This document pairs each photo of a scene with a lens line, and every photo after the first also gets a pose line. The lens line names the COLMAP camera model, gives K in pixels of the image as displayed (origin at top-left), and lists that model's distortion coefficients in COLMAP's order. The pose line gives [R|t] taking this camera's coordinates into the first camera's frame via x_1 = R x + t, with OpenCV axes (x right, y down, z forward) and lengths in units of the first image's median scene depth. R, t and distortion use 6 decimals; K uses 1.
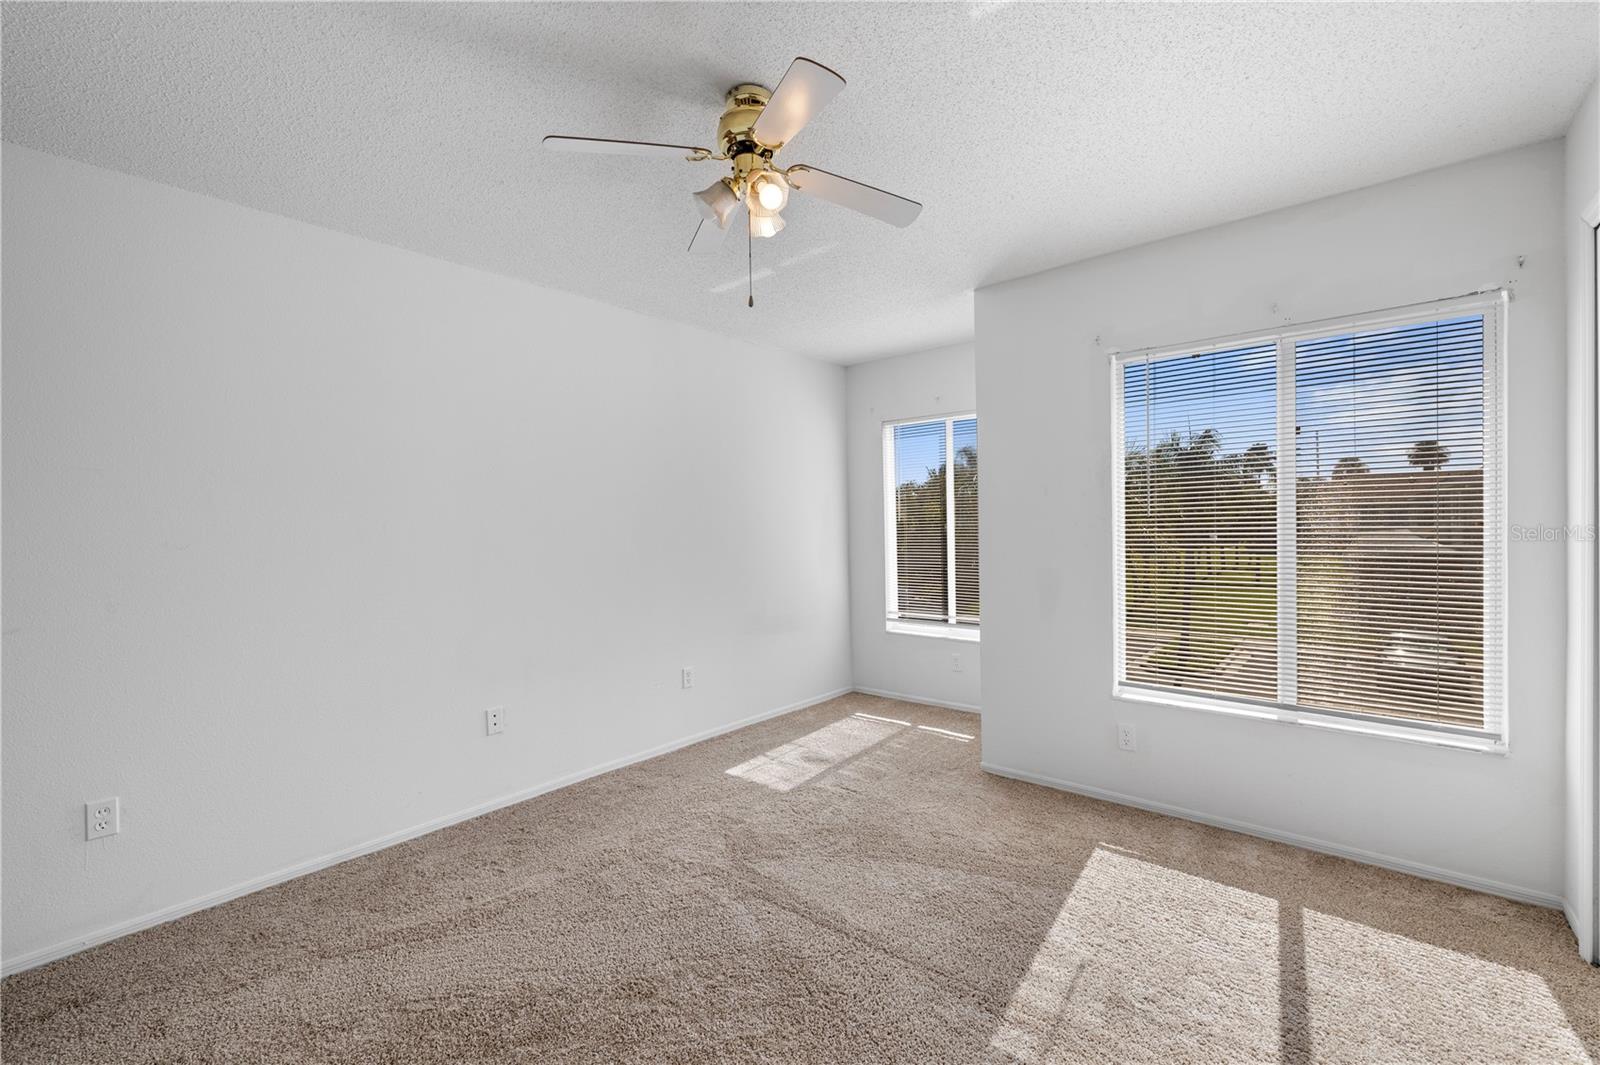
lens RADIAL K [[677.7, 0, 795.9], [0, 677.7, 524.3], [0, 0, 1]] dist [0.000013, 0.000362]
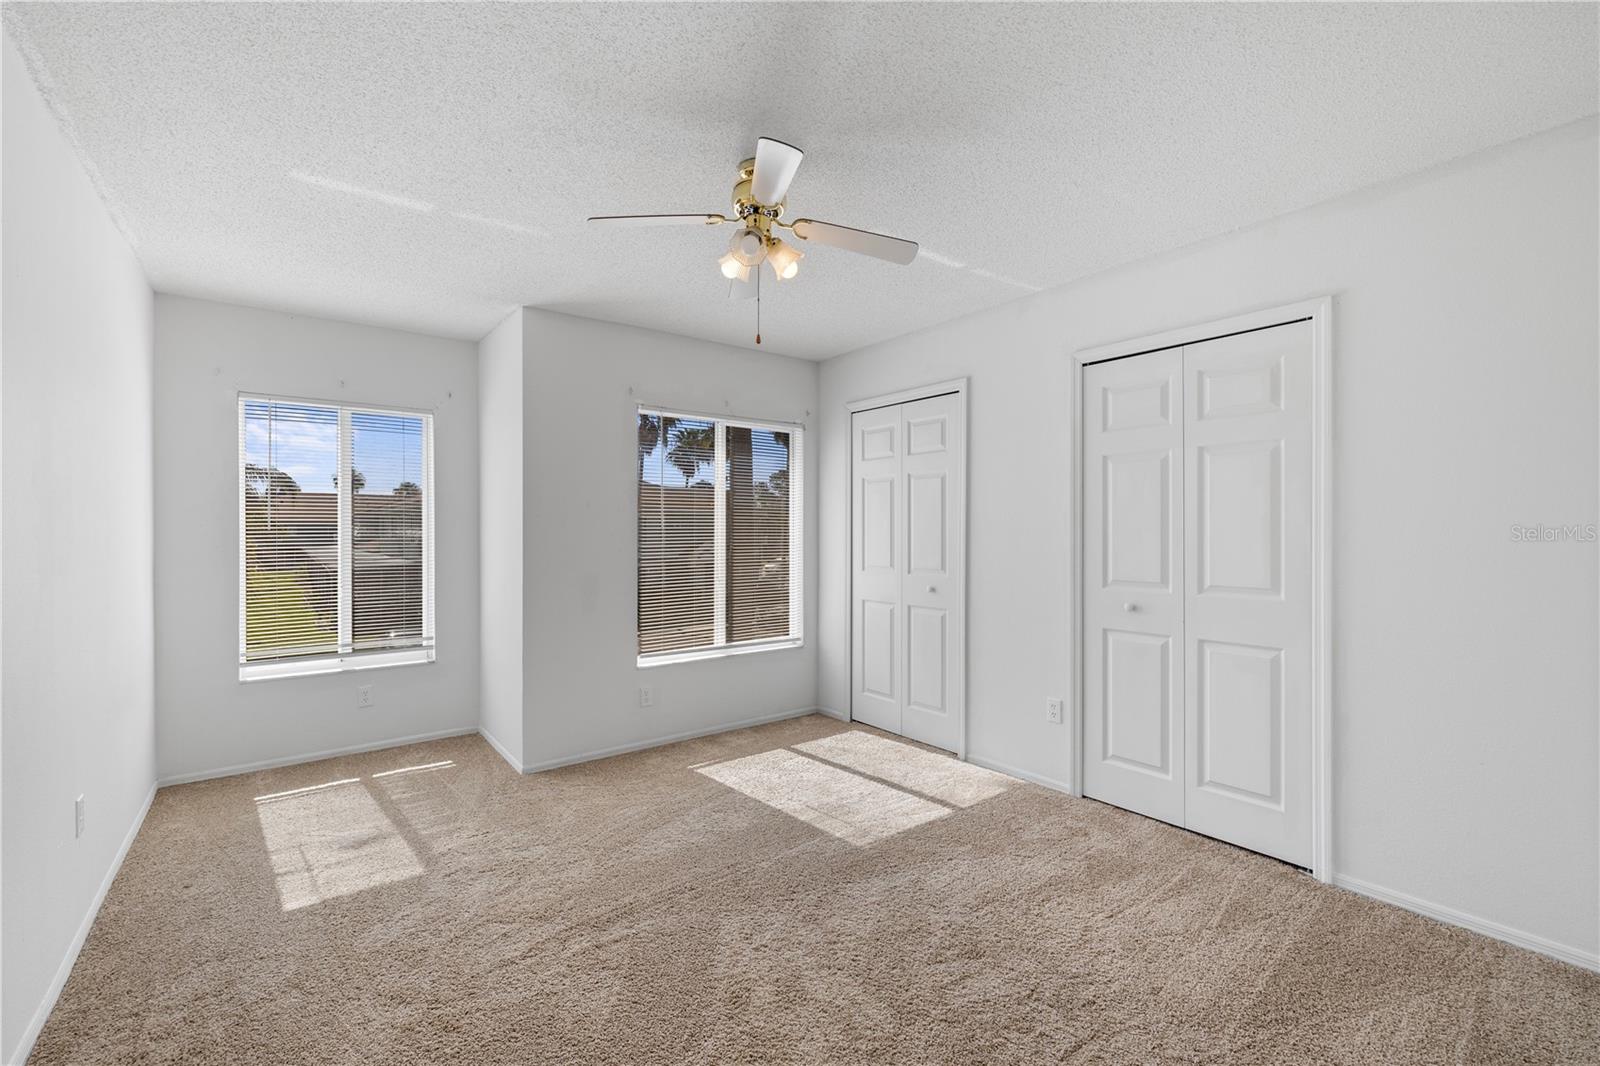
lens RADIAL K [[677.7, 0, 795.9], [0, 677.7, 524.8], [0, 0, 1]] dist [0.000013, 0.000362]
pose [[0.200629, 0.024170, 0.979369, -0.625980], [-0.001587, 0.999702, -0.024346, 0.009422], [-0.979666, 0.003331, 0.200608, 0.372219]]
